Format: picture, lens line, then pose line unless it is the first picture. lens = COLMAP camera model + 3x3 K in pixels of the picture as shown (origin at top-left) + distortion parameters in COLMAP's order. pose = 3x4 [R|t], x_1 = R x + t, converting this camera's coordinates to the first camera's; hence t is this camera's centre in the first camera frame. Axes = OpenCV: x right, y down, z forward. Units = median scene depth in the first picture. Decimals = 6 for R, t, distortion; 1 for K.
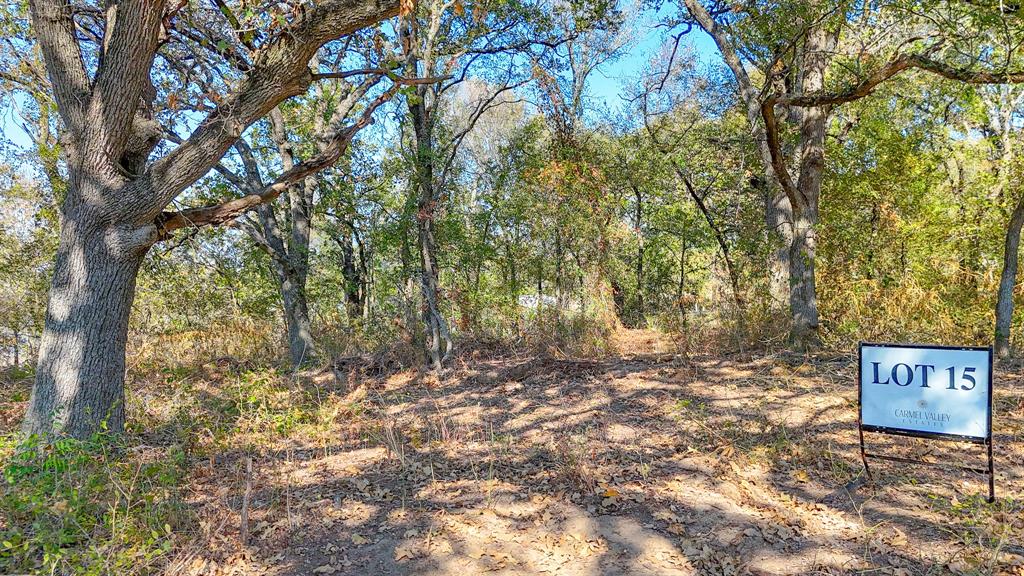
lens RADIAL K [[793.2, 0, 533.9], [0, 793.2, 294.5], [0, 0, 1]] dist [0.079707, -0.065734]
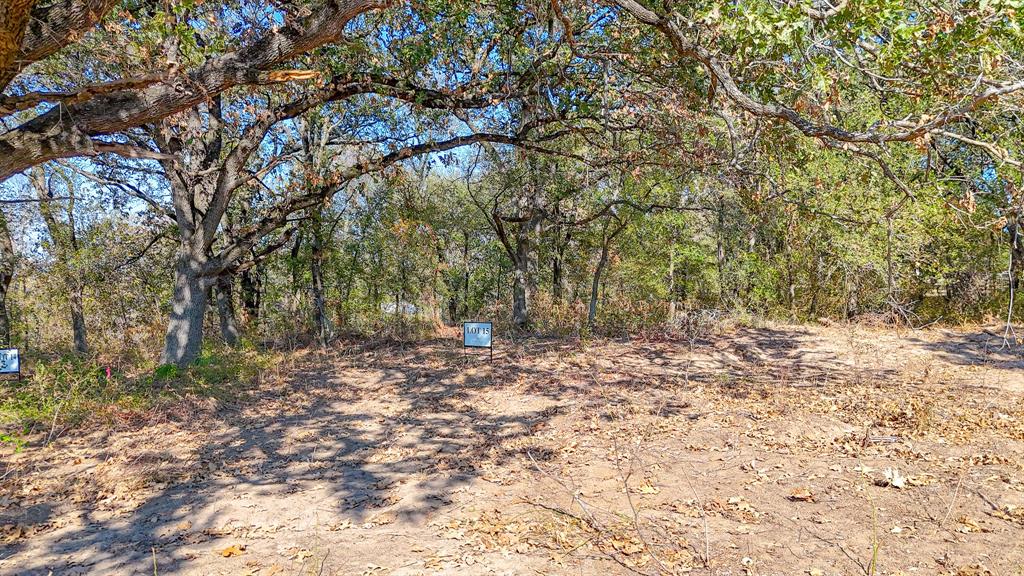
lens RADIAL K [[742.4, 0, 506.5], [0, 742.4, 289.8], [0, 0, 1]] dist [0.054585, -0.054949]
pose [[0.990166, 0.014837, 0.139106, 0.041119], [-0.012552, 0.999772, -0.017283, -0.007802], [-0.139331, 0.015367, 0.990127, -0.634504]]
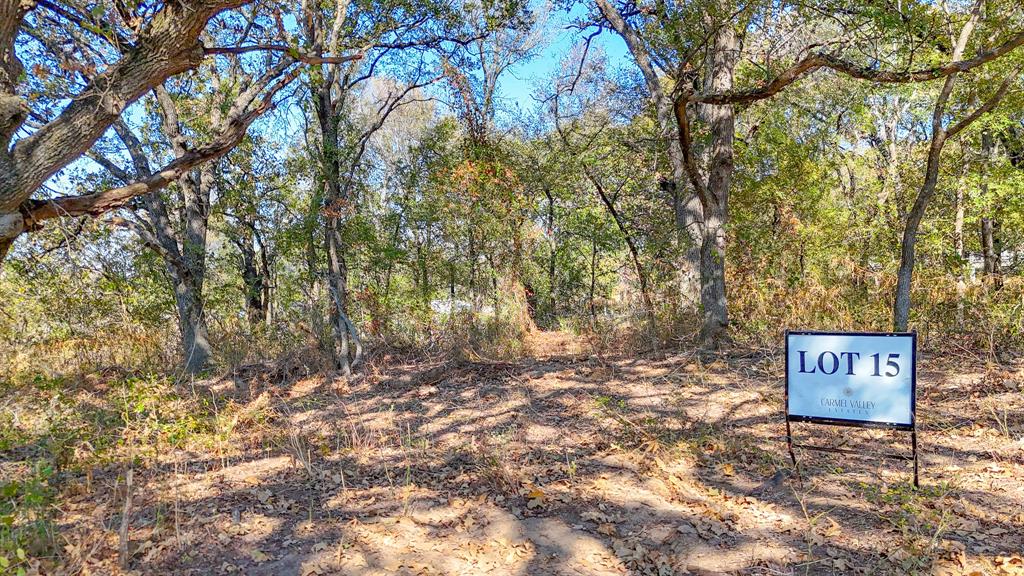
lens RADIAL K [[793.2, 0, 533.9], [0, 793.2, 294.5], [0, 0, 1]] dist [0.079707, -0.065734]
pose [[0.993765, -0.008054, 0.111200, -0.002819], [0.008786, 0.999943, -0.006091, 0.005339], [-0.111145, 0.007030, 0.993779, 0.017628]]
